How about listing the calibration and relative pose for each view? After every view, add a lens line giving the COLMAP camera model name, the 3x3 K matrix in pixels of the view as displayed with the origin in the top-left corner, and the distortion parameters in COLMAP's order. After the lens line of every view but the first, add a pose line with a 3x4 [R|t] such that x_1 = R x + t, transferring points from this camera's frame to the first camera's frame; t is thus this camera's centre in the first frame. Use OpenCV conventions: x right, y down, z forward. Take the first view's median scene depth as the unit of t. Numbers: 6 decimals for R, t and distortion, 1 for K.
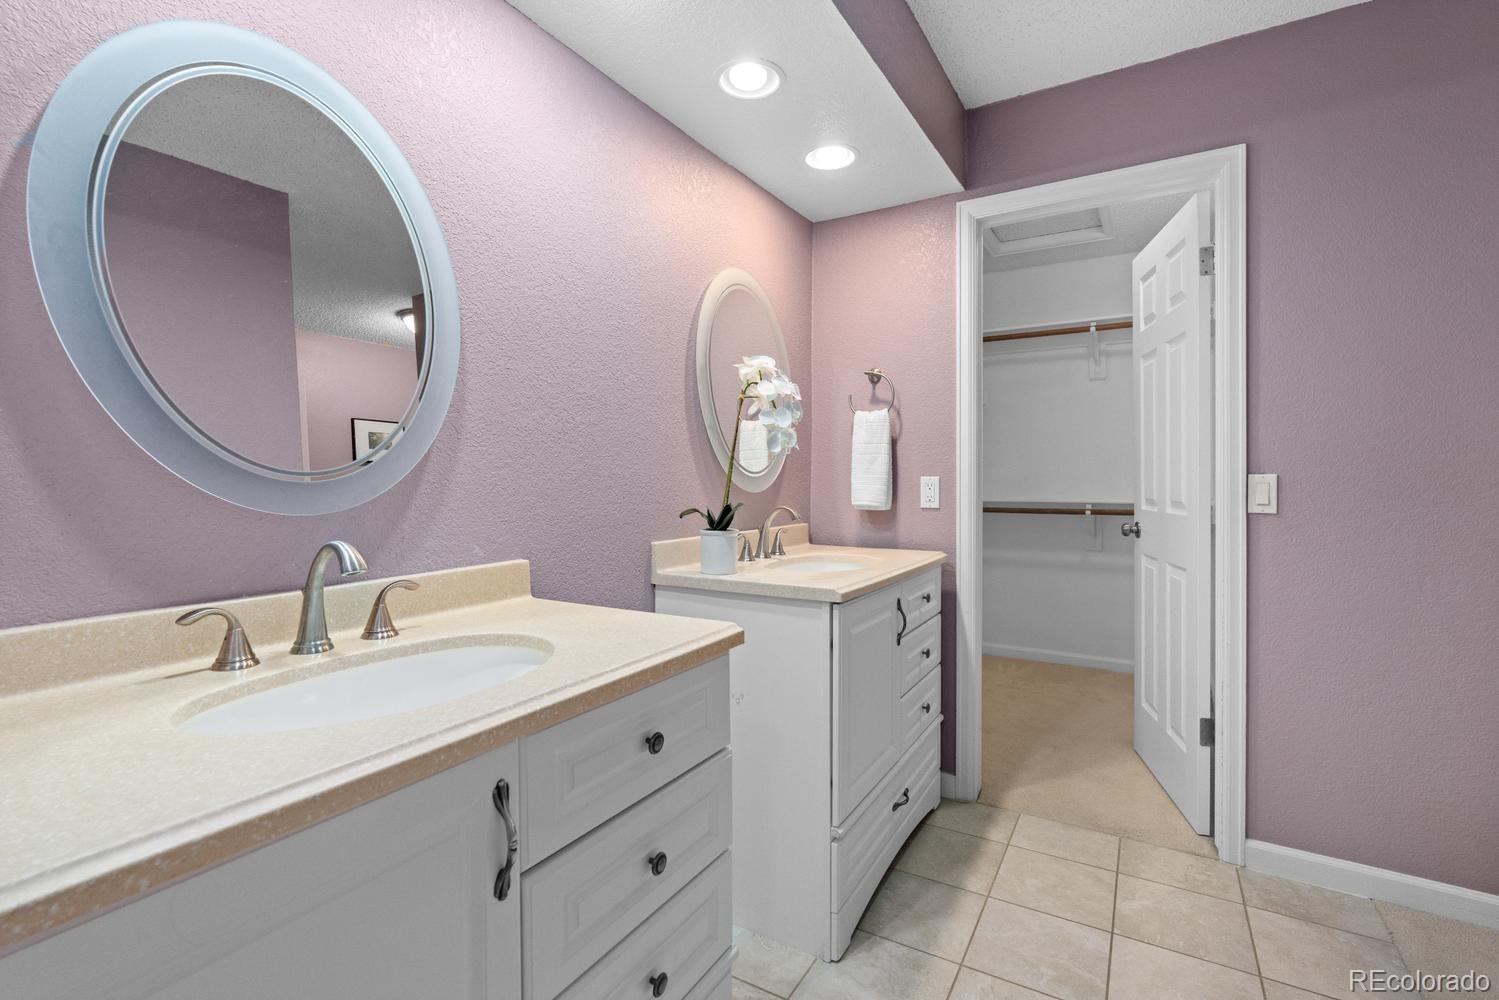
lens RADIAL K [[669.3, 0, 755.7], [0, 669.3, 486.9], [0, 0, 1]] dist [-0.007524, 0.001065]
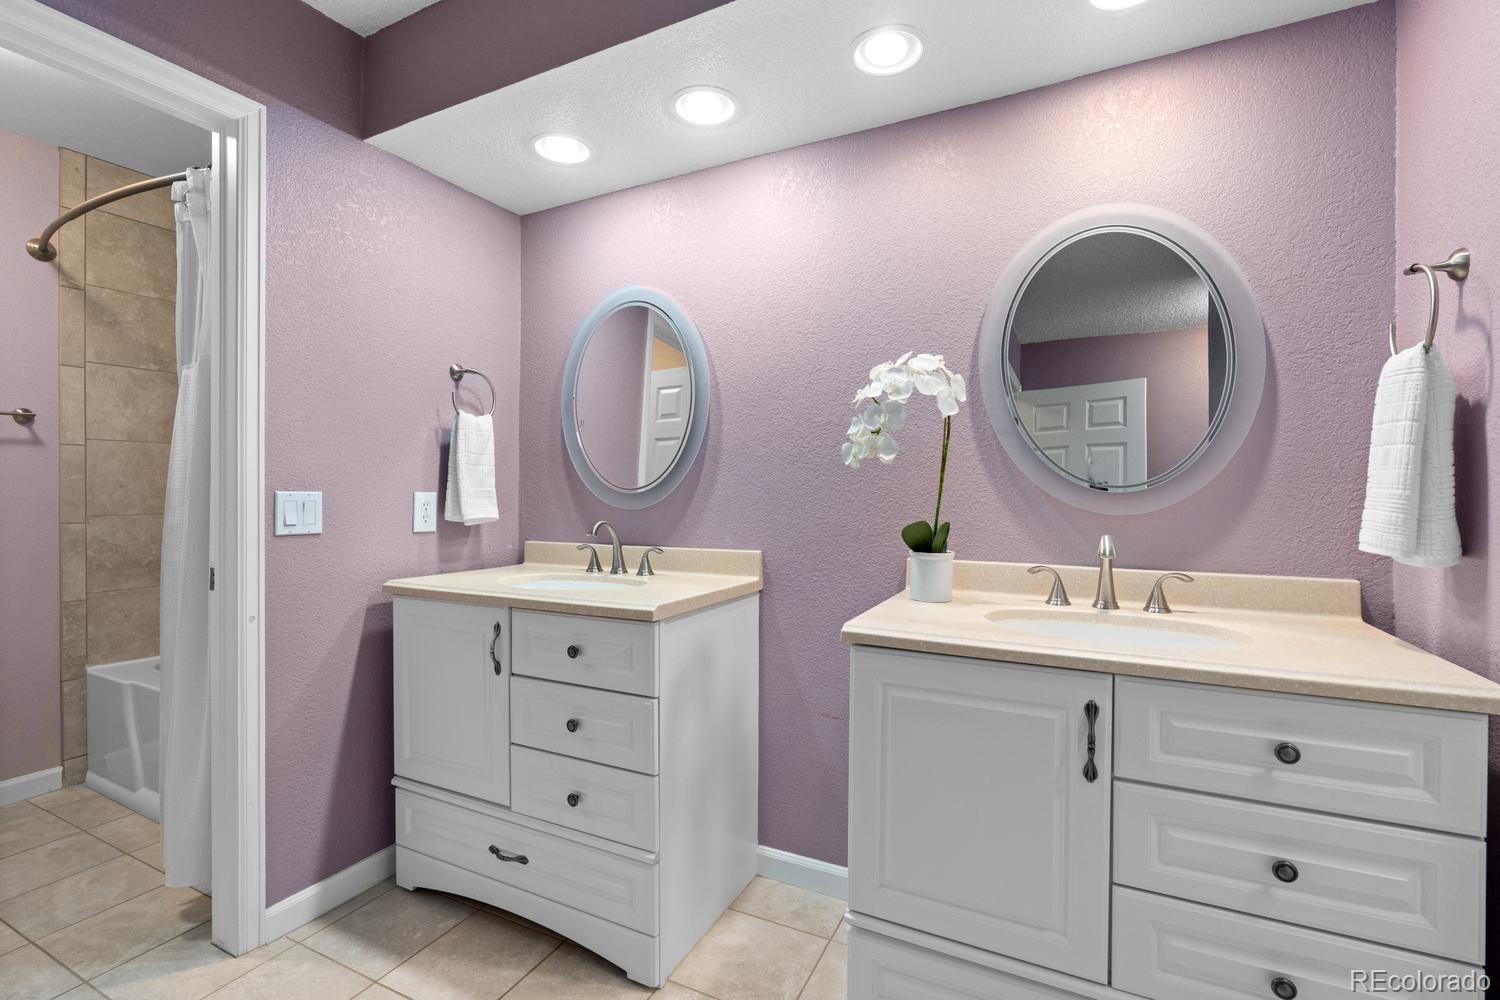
lens RADIAL K [[669.8, 0, 747.9], [0, 669.8, 495.4], [0, 0, 1]] dist [-0.007524, 0.001065]
pose [[0.073728, 0.009643, -0.997232, 0.666088], [-0.014763, 0.999854, 0.008577, -0.011835], [0.997169, 0.014090, 0.073859, 0.566841]]
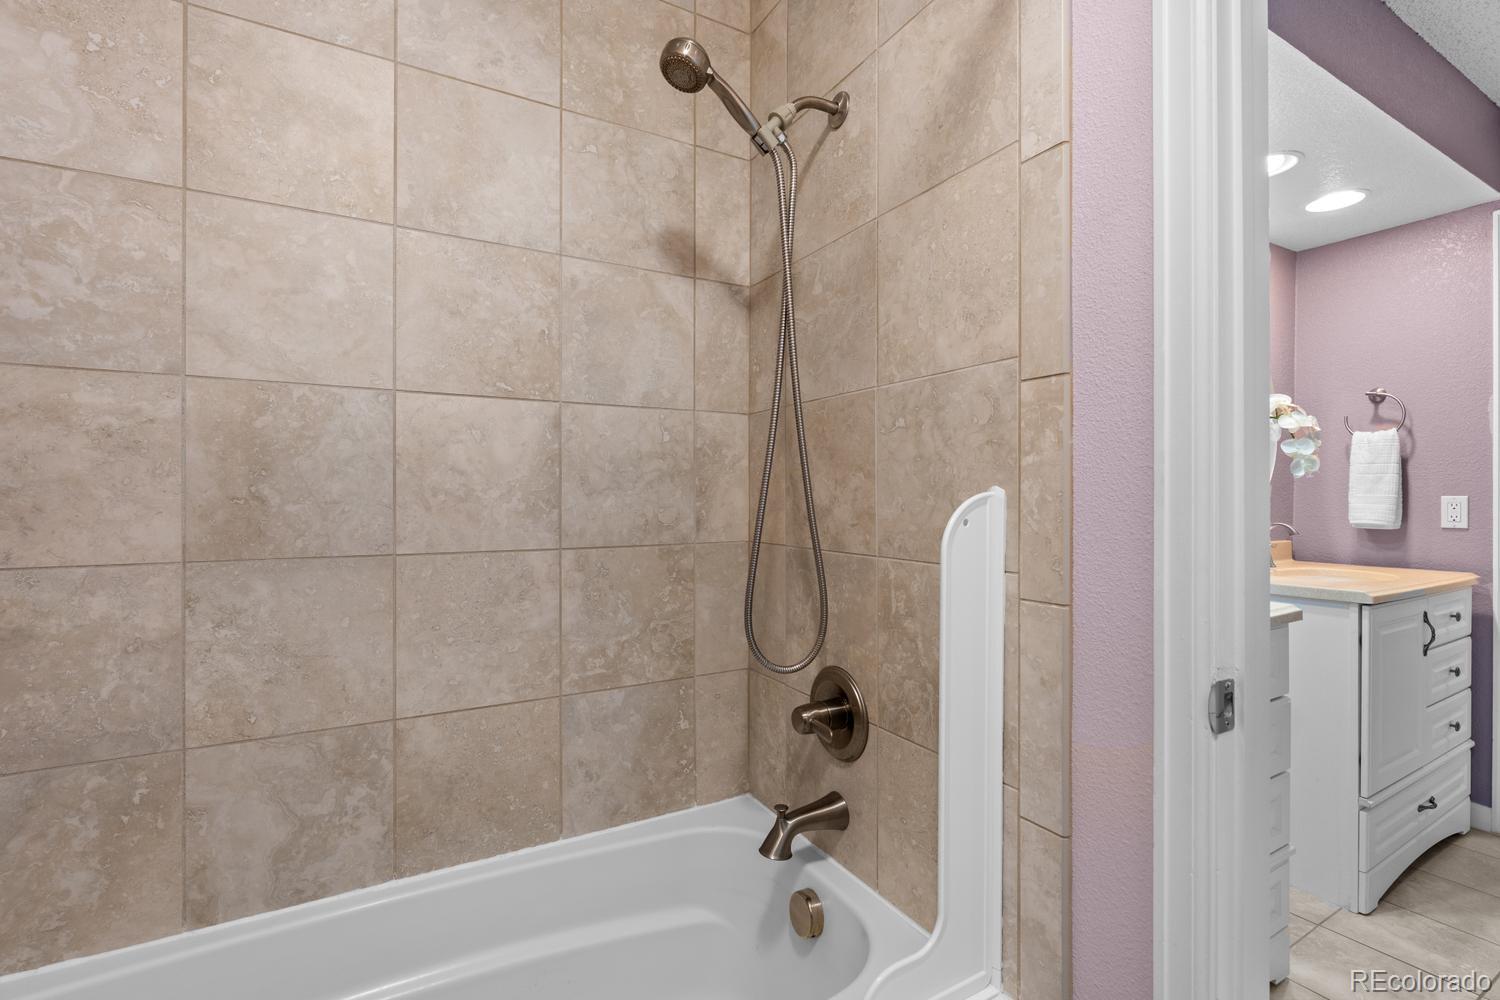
lens RADIAL K [[669.8, 0, 741.3], [0, 669.8, 499.0], [0, 0, 1]] dist [-0.007524, 0.001065]
pose [[0.871044, 0.005115, -0.491178, -0.187738], [-0.009252, 0.999939, -0.005993, 0.004909], [0.491117, 0.009765, 0.871039, -0.394796]]
